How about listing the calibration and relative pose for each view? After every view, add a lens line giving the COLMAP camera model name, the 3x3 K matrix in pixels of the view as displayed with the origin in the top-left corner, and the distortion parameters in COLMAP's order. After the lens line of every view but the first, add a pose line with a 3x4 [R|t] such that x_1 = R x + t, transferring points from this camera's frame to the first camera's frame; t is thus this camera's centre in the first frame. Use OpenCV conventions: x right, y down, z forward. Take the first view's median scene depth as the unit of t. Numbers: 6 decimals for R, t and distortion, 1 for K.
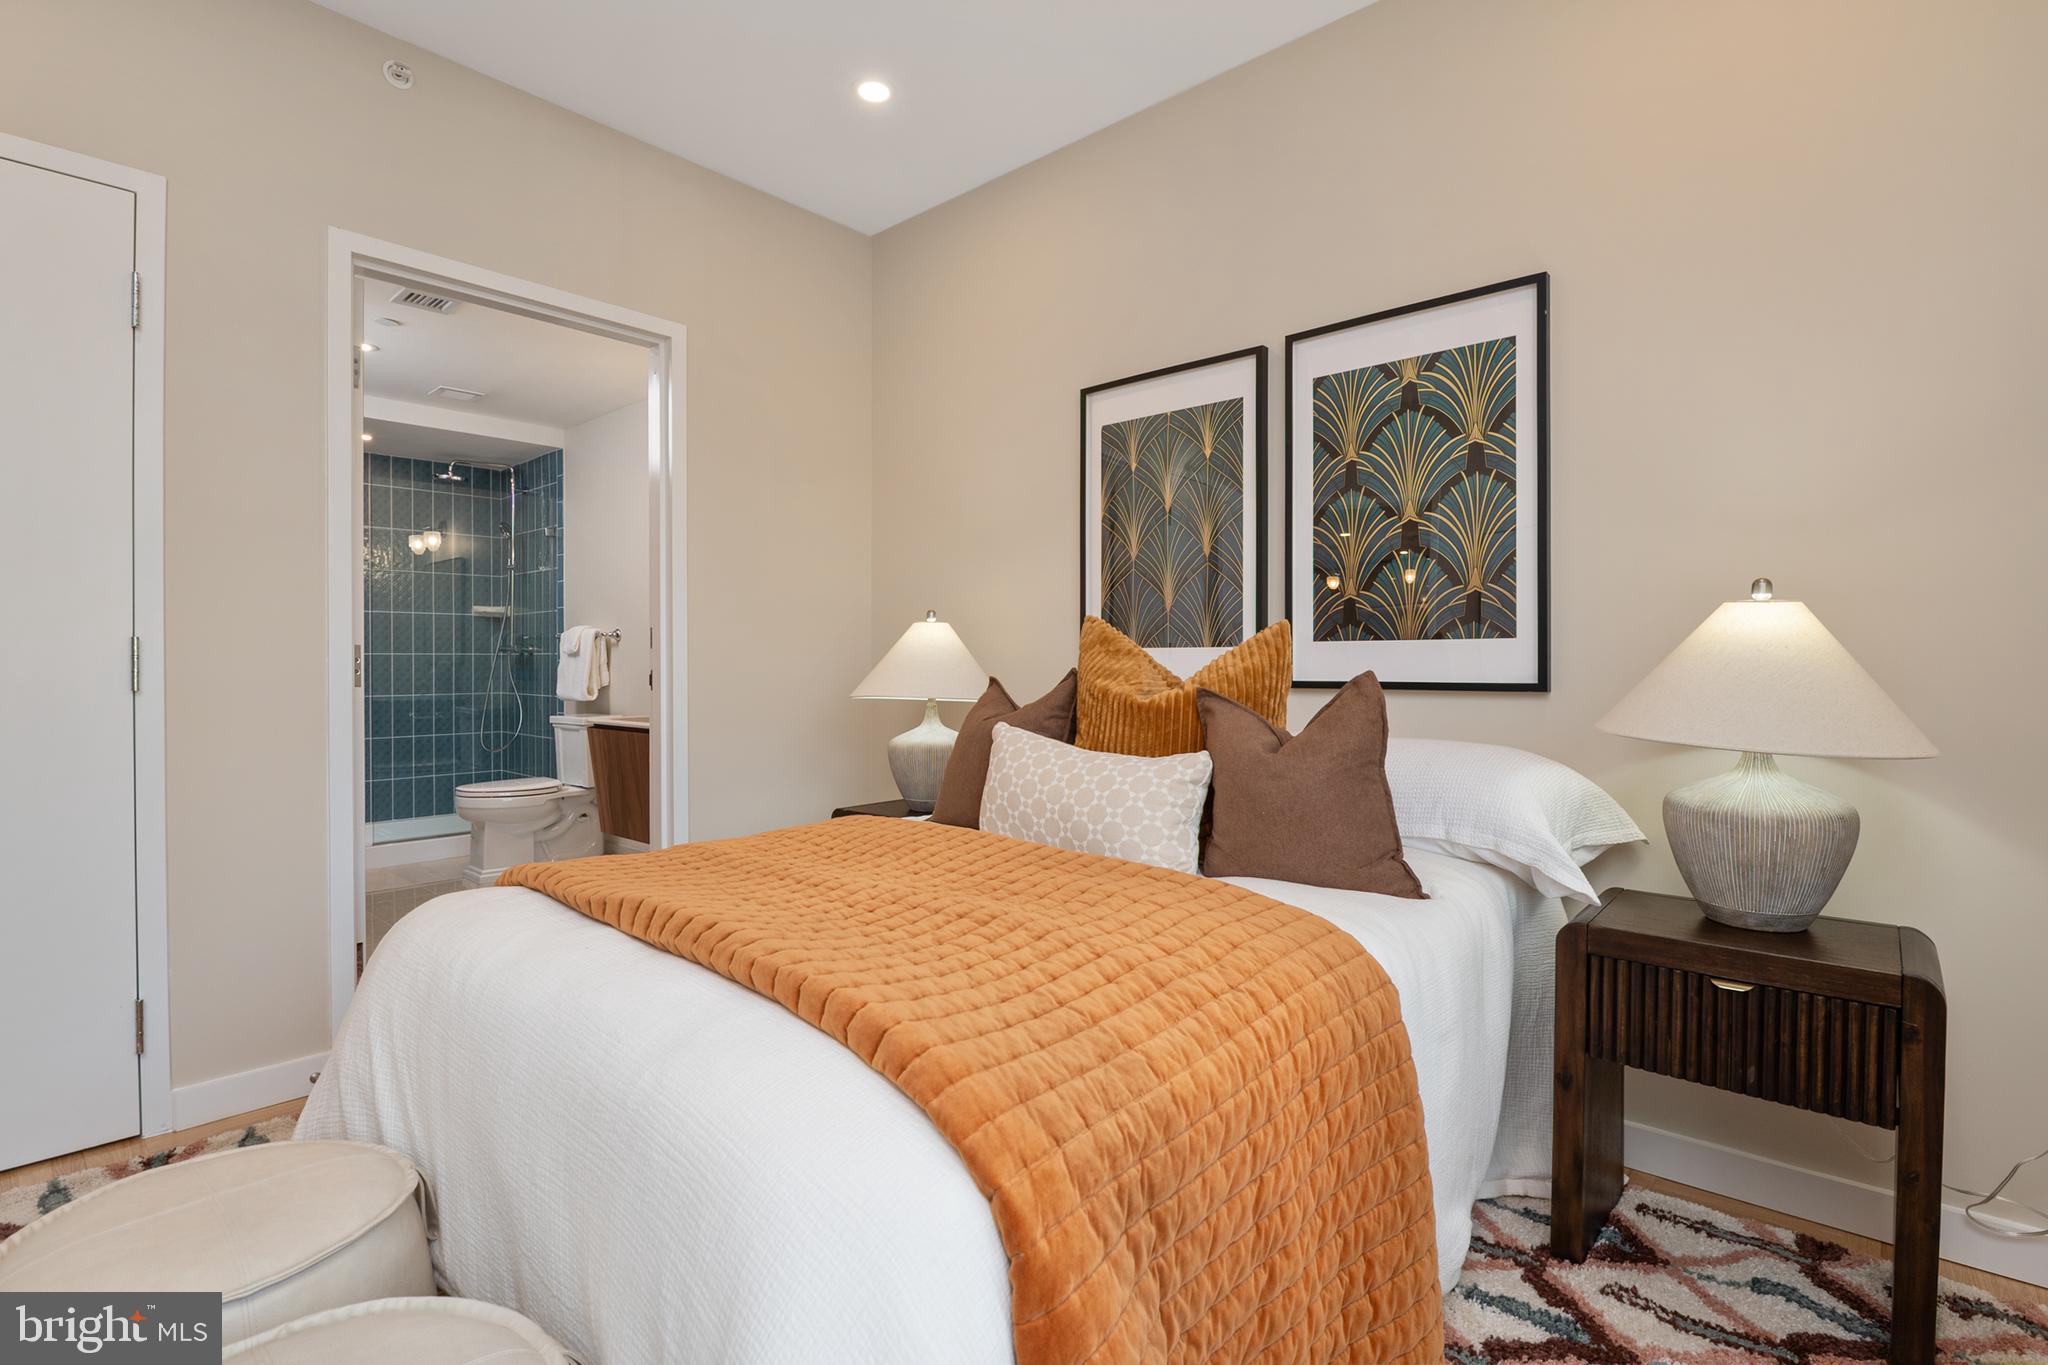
lens RADIAL K [[953.8, 0, 1023.9], [0, 953.8, 667.2], [0, 0, 1]] dist [-0.000141, 0.000014]
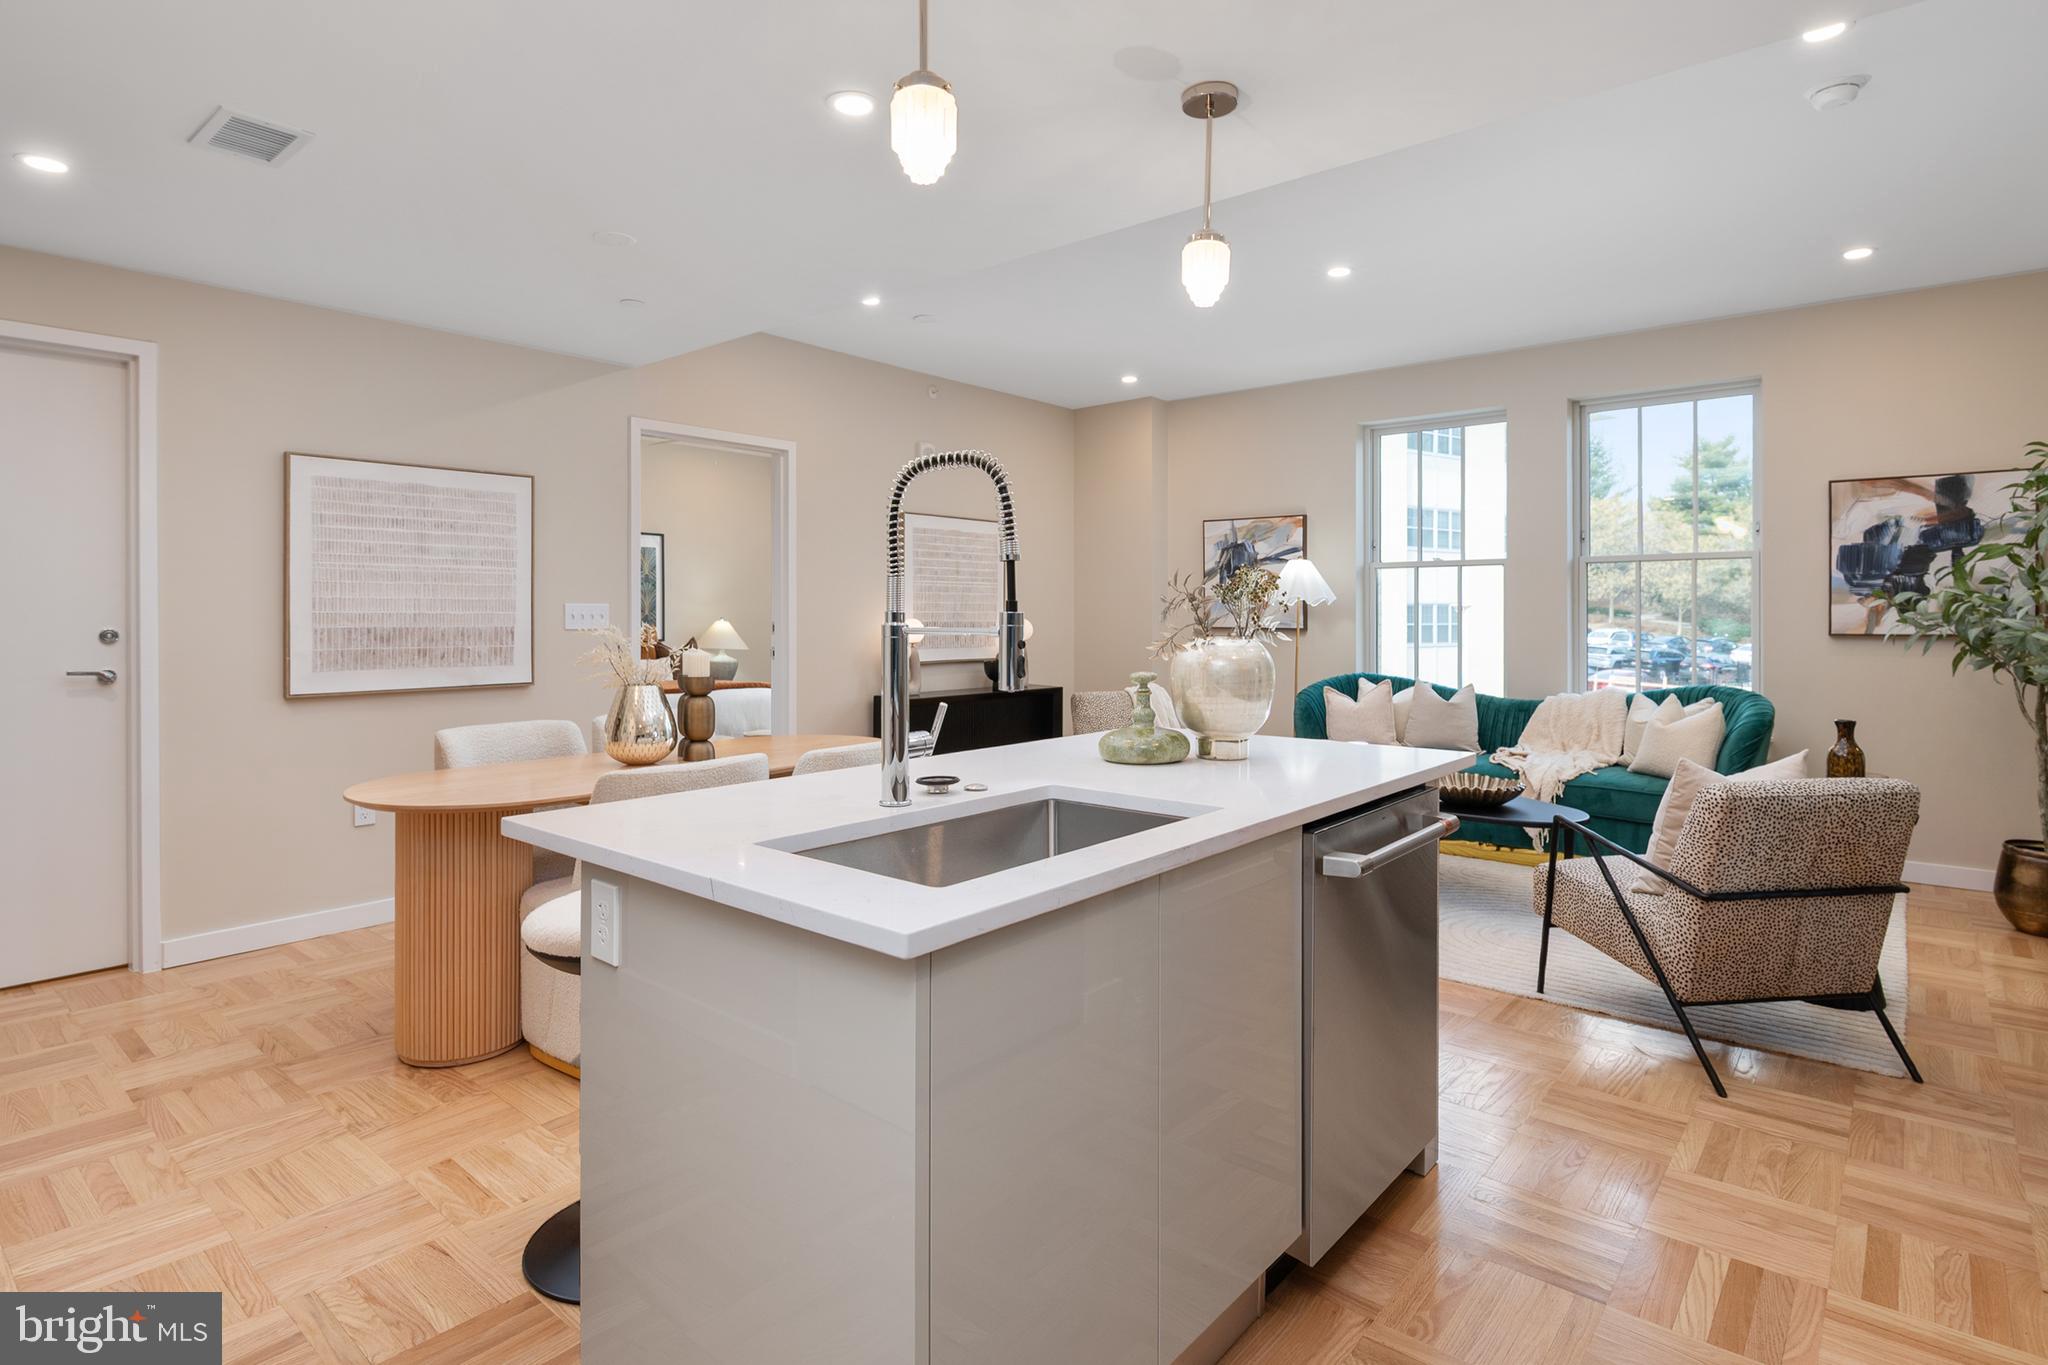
lens RADIAL K [[1050.6, 0, 1023.1], [0, 1050.6, 614.8], [0, 0, 1]] dist [0.000560, 0.000059]
pose [[-0.023260, -0.001988, 0.999727, -3.447194], [0.006498, 0.999977, 0.002140, -0.072521], [-0.999708, 0.006546, -0.023246, -0.340139]]
